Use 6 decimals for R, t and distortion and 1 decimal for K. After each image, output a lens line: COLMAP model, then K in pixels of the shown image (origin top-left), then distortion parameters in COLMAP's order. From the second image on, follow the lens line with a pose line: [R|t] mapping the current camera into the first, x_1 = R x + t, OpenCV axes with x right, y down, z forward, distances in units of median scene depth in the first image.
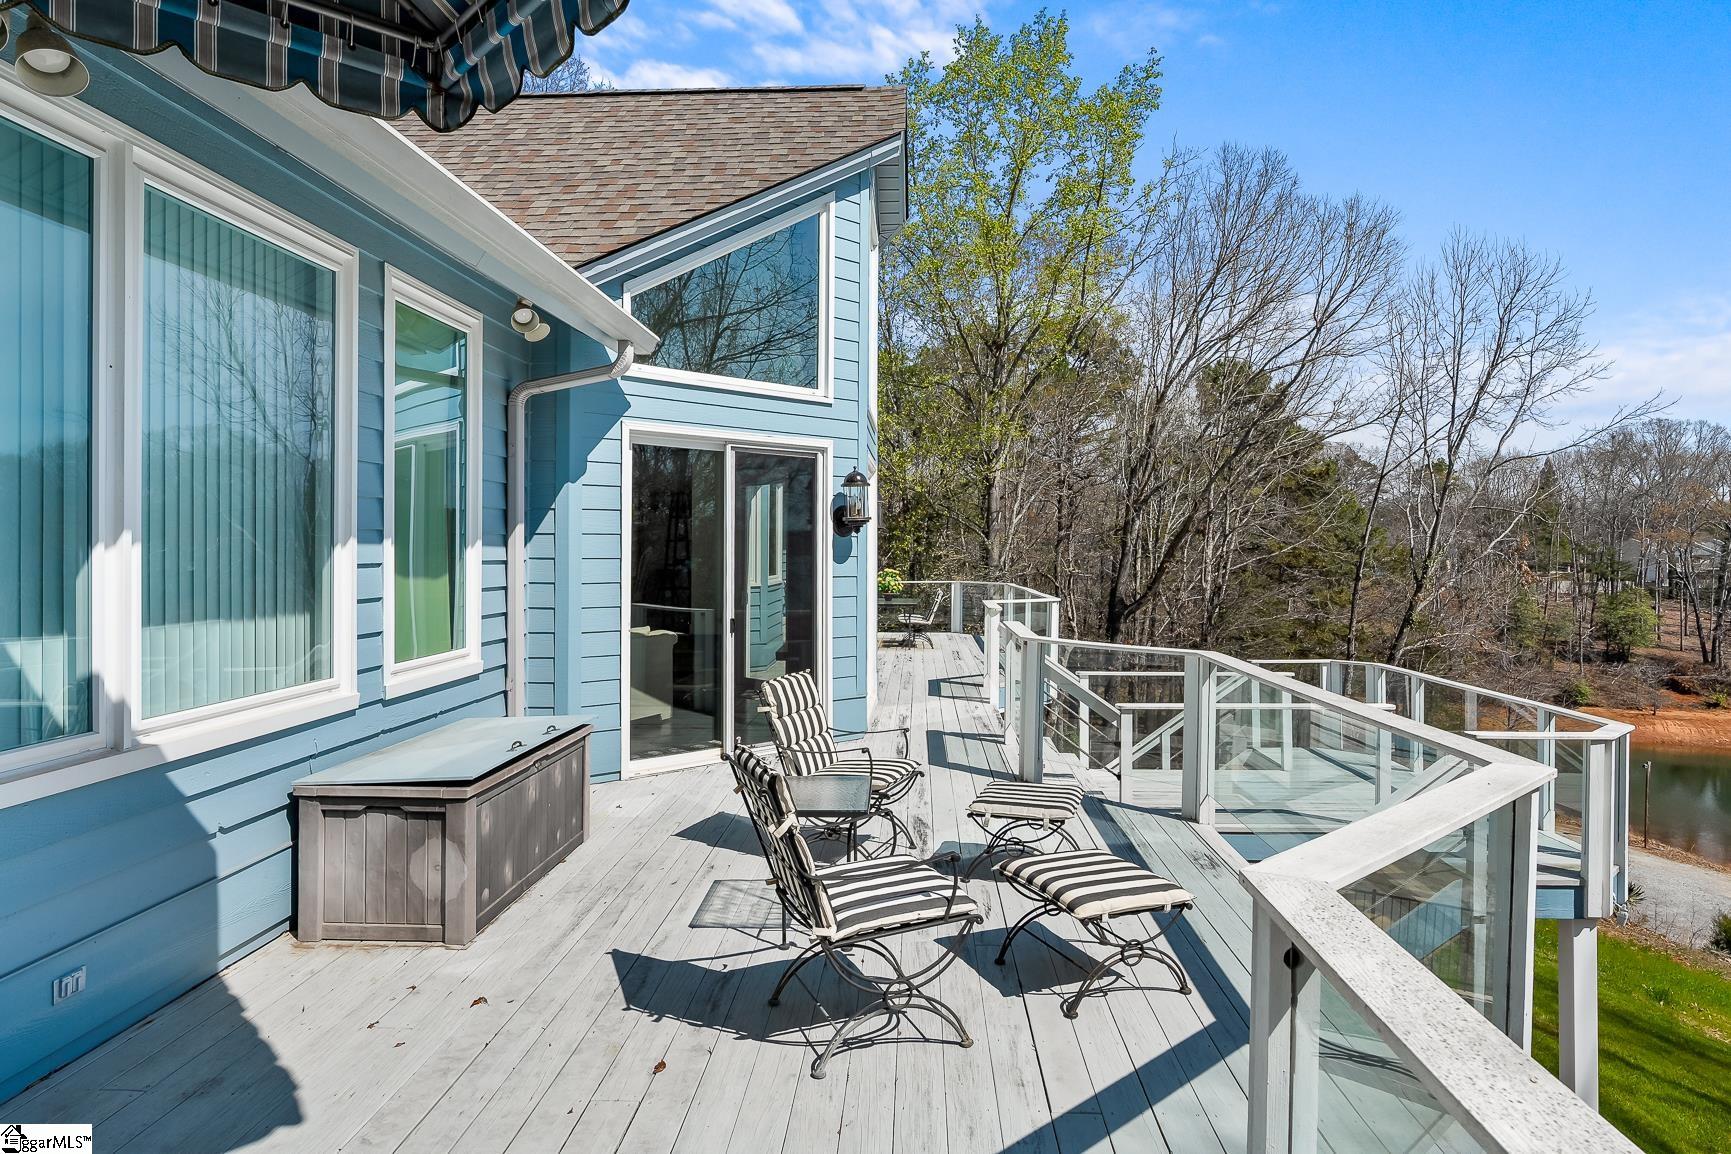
lens RADIAL K [[1021.4, 0, 866.1], [0, 1021.4, 558.8], [0, 0, 1]] dist [-0.000527, -0.000271]
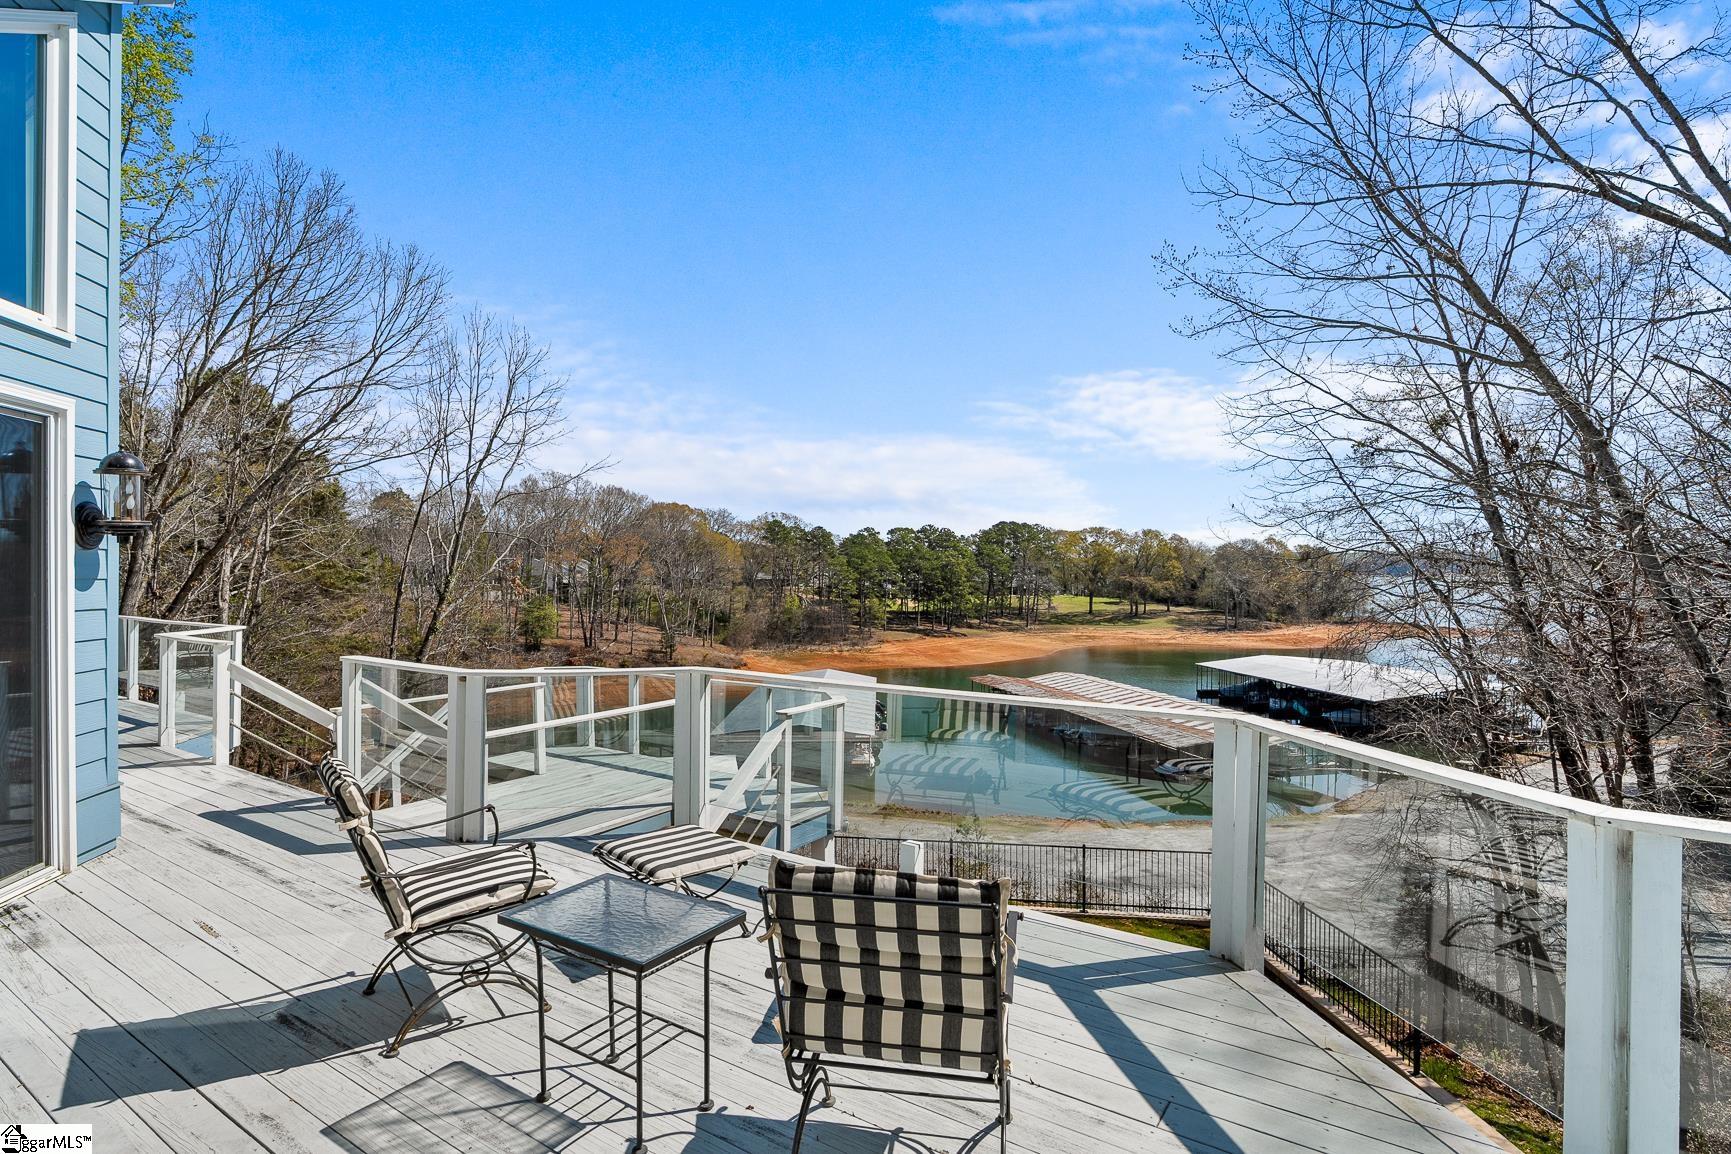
lens RADIAL K [[885.0, 0, 865.5], [0, 885.0, 577.0], [0, 0, 1]] dist [-0.000398, 0.000436]
pose [[0.520522, -0.010752, 0.853780, -0.067818], [0.008618, 0.999936, 0.007339, -0.000957], [-0.853805, 0.003538, 0.520582, 0.075644]]
